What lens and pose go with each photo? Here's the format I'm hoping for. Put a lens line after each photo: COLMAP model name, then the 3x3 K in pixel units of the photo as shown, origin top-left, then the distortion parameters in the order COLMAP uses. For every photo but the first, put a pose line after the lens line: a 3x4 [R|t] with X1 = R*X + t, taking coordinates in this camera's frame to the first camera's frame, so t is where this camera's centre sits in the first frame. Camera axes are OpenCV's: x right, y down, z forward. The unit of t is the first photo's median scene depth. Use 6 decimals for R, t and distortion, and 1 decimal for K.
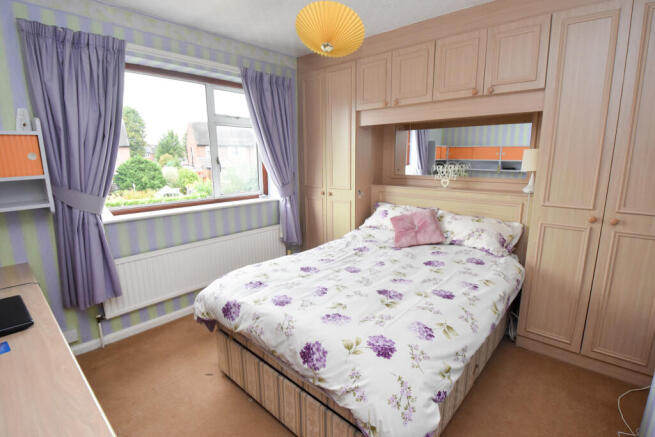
lens RADIAL K [[323.4, 0, 322.5], [0, 323.4, 218.8], [0, 0, 1]] dist [0.014789, -0.037758]
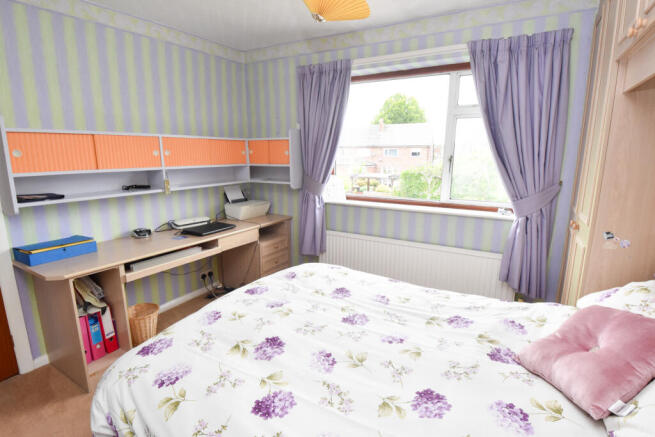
lens RADIAL K [[323.4, 0, 322.5], [0, 323.4, 218.8], [0, 0, 1]] dist [0.014789, -0.037758]
pose [[0.194478, 0.202990, -0.959674, 0.676442], [-0.192688, 0.967197, 0.165533, -0.147186], [0.961795, 0.152725, 0.227212, 0.708823]]
